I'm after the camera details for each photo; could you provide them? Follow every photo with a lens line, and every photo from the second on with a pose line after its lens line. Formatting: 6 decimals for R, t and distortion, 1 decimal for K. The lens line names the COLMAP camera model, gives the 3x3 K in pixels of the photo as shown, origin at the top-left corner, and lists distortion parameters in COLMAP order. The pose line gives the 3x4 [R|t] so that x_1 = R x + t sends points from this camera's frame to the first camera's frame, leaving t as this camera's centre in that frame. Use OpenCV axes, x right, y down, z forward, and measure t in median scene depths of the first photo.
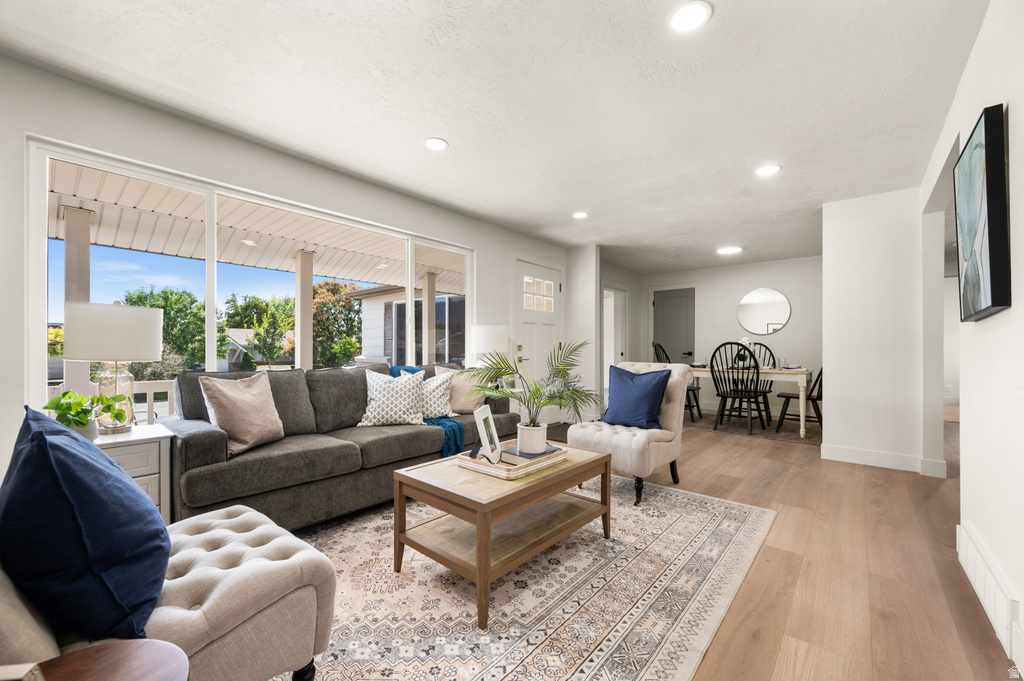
lens RADIAL K [[412.4, 0, 514.7], [0, 412.4, 350.4], [0, 0, 1]] dist [-0.000101, 0.000070]
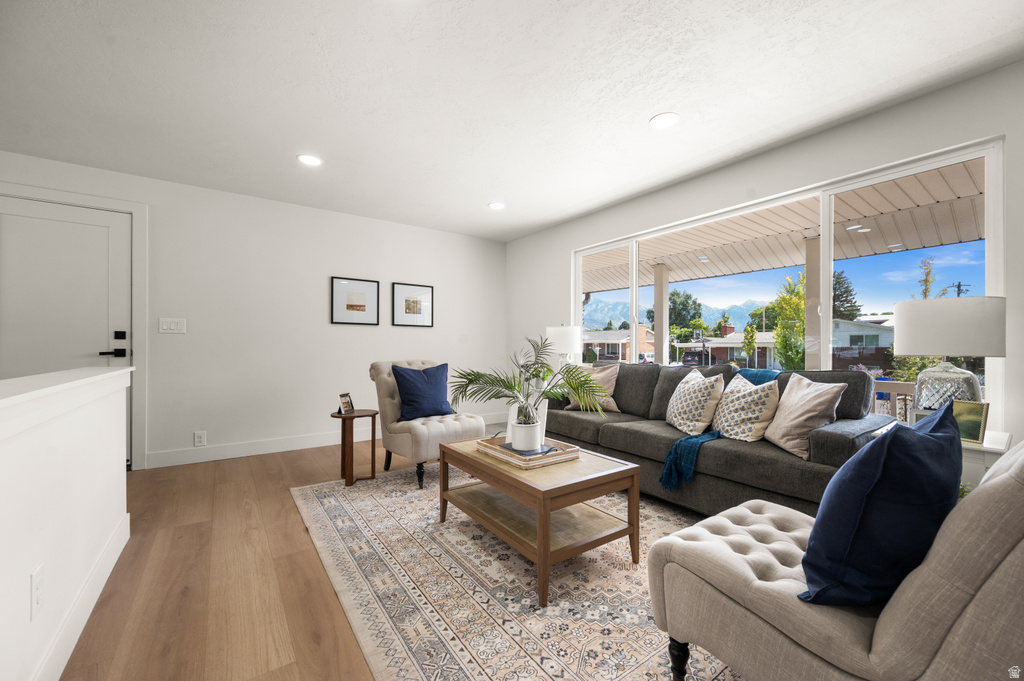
lens RADIAL K [[412.4, 0, 514.7], [0, 412.4, 350.4], [0, 0, 1]] dist [-0.000101, 0.000070]
pose [[-0.258826, -0.001564, -0.965923, 1.150976], [-0.008287, 0.999965, 0.000601, 0.005590], [0.965888, 0.008161, -0.258830, 1.389552]]
